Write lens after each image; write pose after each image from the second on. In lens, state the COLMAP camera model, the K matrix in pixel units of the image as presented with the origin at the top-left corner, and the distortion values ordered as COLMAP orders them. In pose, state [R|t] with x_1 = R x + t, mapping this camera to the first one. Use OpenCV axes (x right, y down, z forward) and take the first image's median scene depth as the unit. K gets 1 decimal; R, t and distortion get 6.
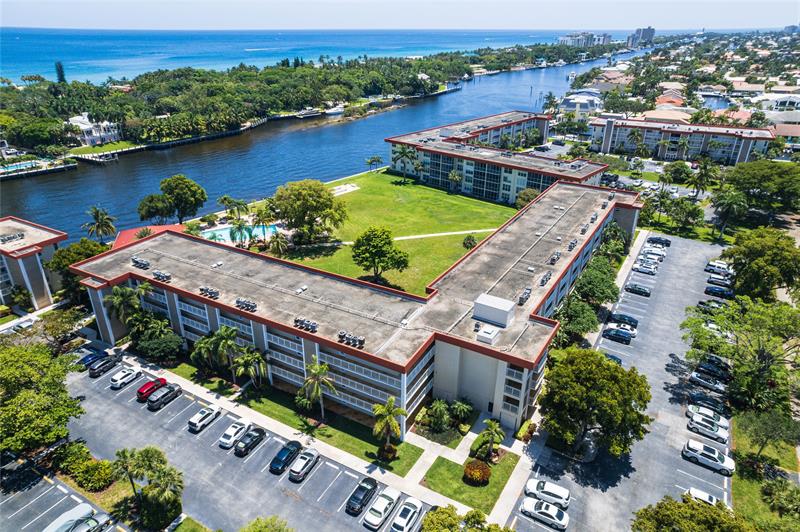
lens RADIAL K [[524.3, 0, 397.3], [0, 524.3, 270.5], [0, 0, 1]] dist [-0.004884, 0.006616]
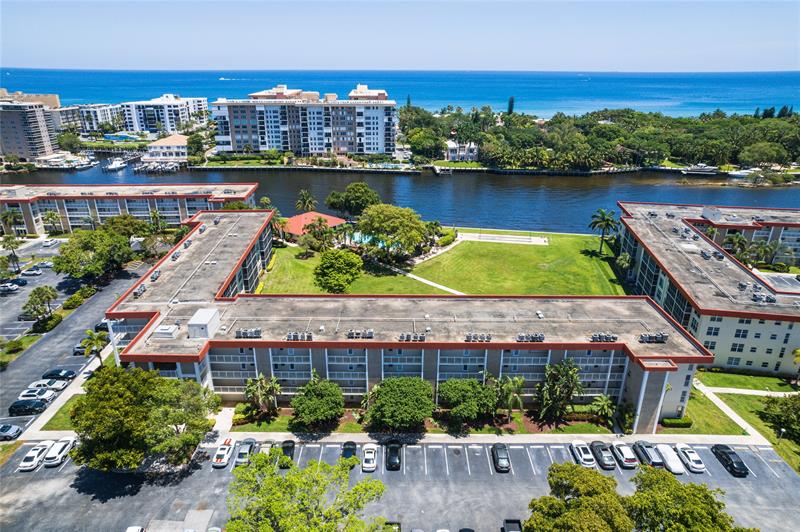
lens RADIAL K [[524.3, 0, 398.7], [0, 524.3, 266.4], [0, 0, 1]] dist [-0.004884, 0.006616]
pose [[0.521071, 0.308365, -0.795862, 0.661284], [-0.368715, 0.922284, 0.115942, -0.167973], [0.769763, 0.233032, 0.594274, 0.352213]]
